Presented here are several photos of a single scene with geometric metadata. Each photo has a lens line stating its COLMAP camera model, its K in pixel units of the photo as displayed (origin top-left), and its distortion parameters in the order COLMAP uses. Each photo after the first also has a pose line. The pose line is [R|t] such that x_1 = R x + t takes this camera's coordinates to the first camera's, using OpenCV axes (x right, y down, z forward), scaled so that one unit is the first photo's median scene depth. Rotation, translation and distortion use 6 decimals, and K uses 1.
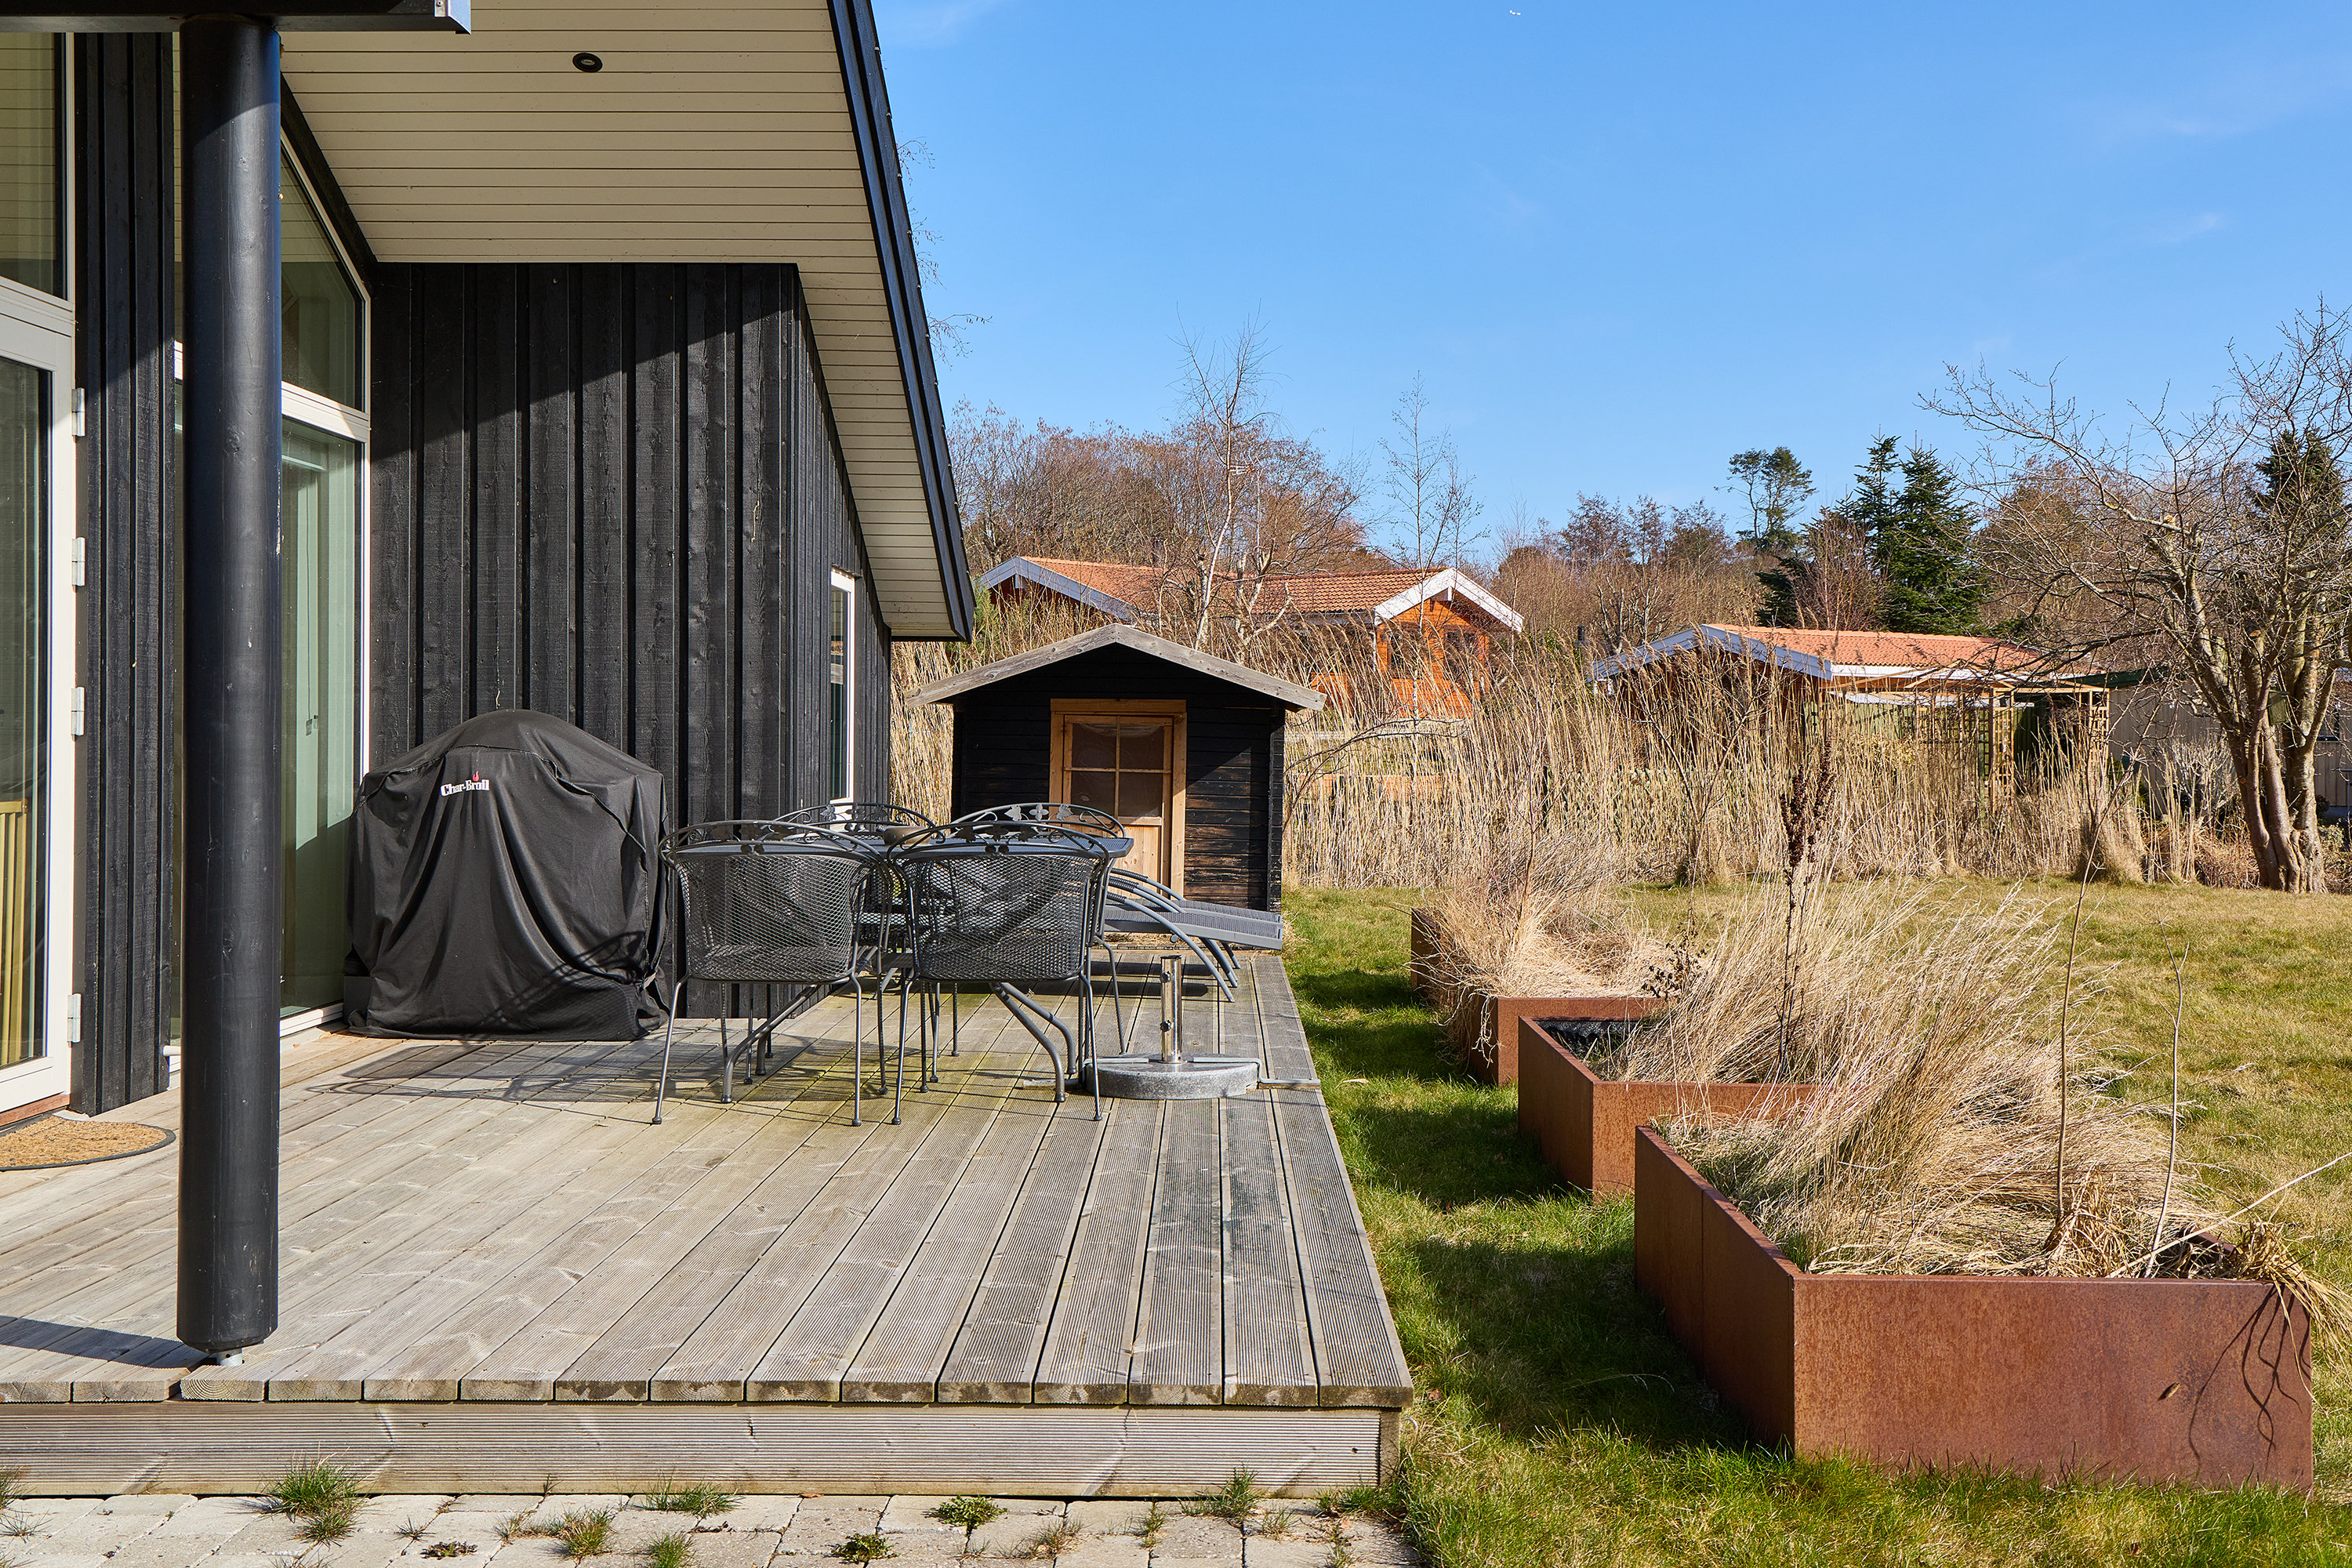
lens RADIAL K [[2720.1, 0, 1174.9], [0, 2720.1, 804.0], [0, 0, 1]] dist [0.055250, 0.000000]
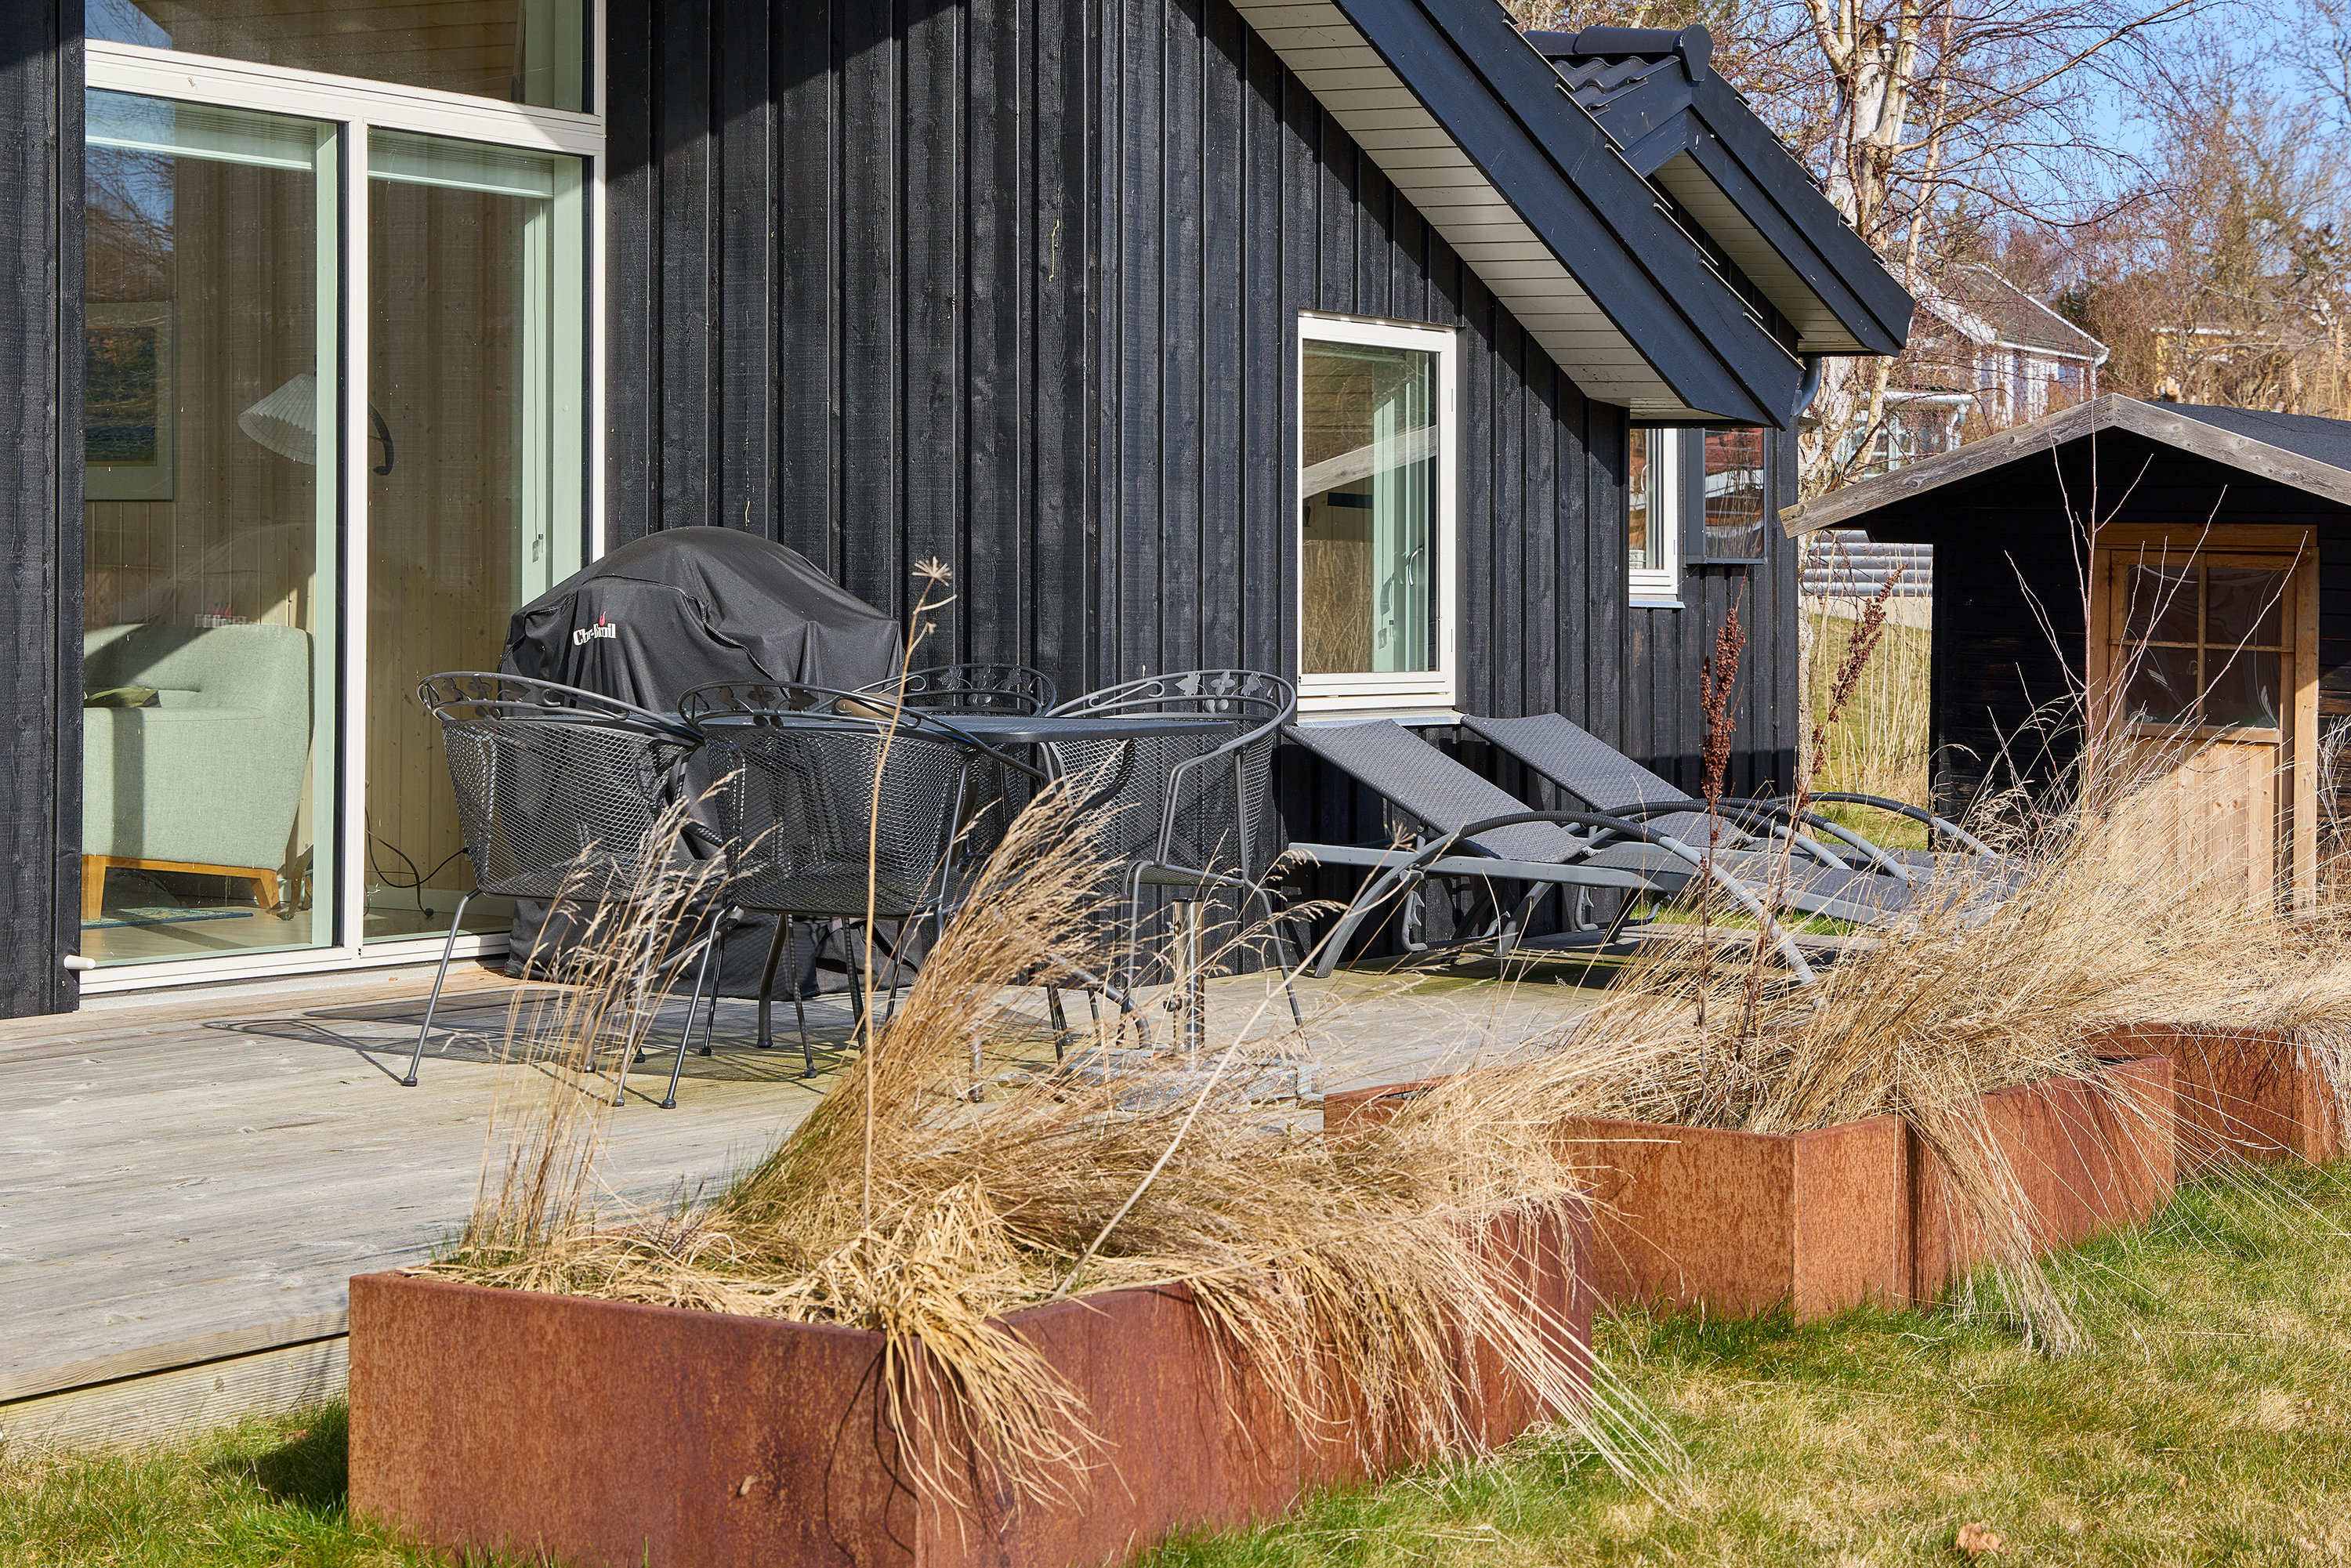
lens RADIAL K [[4650.6, 0, 1176.6], [0, 4650.6, 767.6], [0, 0, 1]] dist [0.108743, 0.000000]
pose [[0.864010, 0.029143, -0.502630, 0.455676], [-0.024927, 0.999575, 0.015107, 0.006270], [0.502857, -0.000523, 0.864370, 0.016985]]
